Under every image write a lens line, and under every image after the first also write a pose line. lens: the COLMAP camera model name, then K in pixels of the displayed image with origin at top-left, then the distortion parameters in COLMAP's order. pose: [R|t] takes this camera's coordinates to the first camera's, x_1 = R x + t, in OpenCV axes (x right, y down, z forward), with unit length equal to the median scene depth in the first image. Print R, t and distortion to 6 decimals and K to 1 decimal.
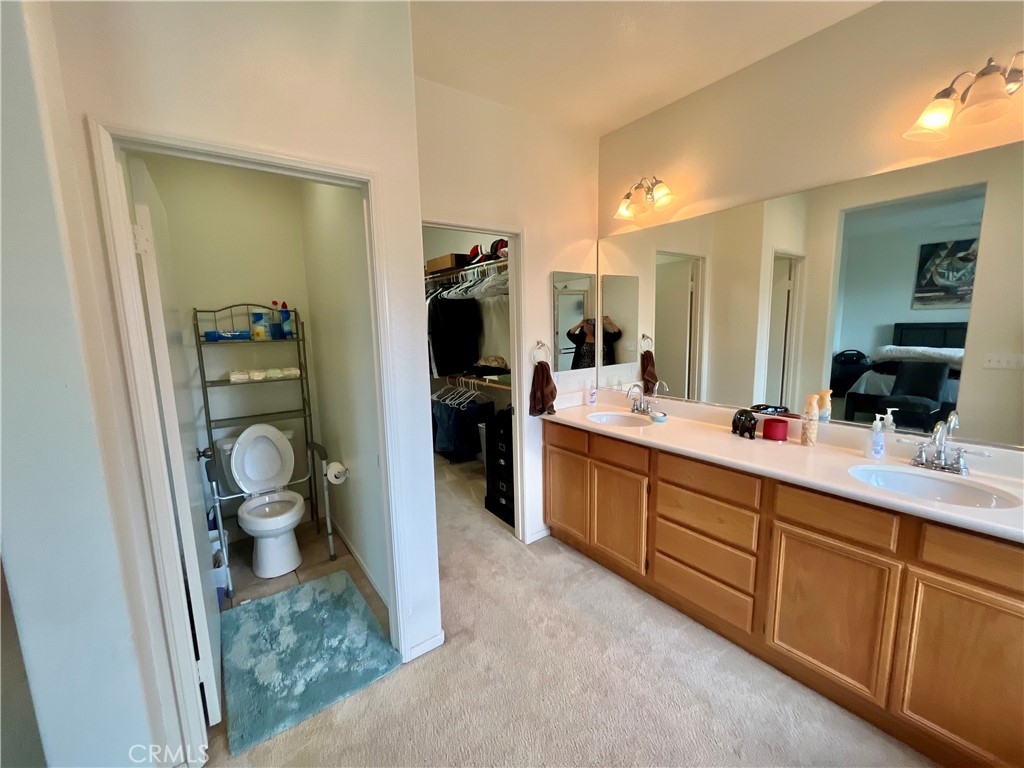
lens RADIAL K [[412.2, 0, 517.9], [0, 412.2, 384.6], [0, 0, 1]] dist [-0.001827, -0.000313]
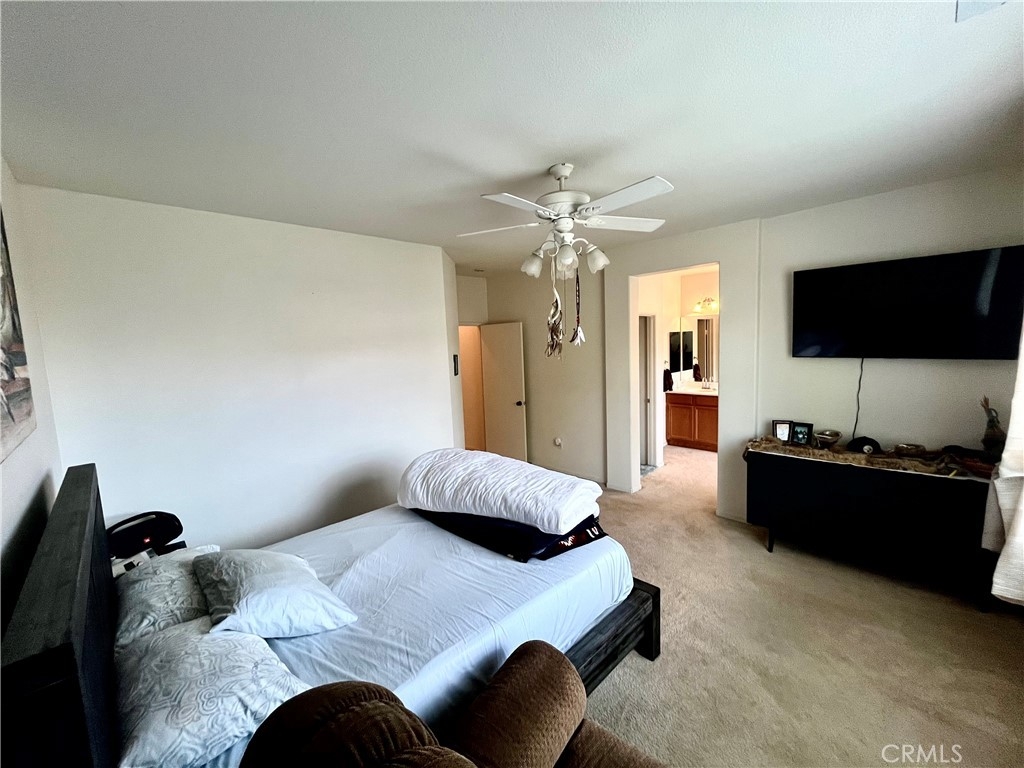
lens RADIAL K [[412.2, 0, 511.3], [0, 412.2, 385.9], [0, 0, 1]] dist [-0.001827, -0.000313]
pose [[0.990286, -0.036145, 0.134268, -1.165784], [0.041036, 0.998585, -0.033837, 0.085584], [-0.132855, 0.039018, 0.990367, -1.269315]]
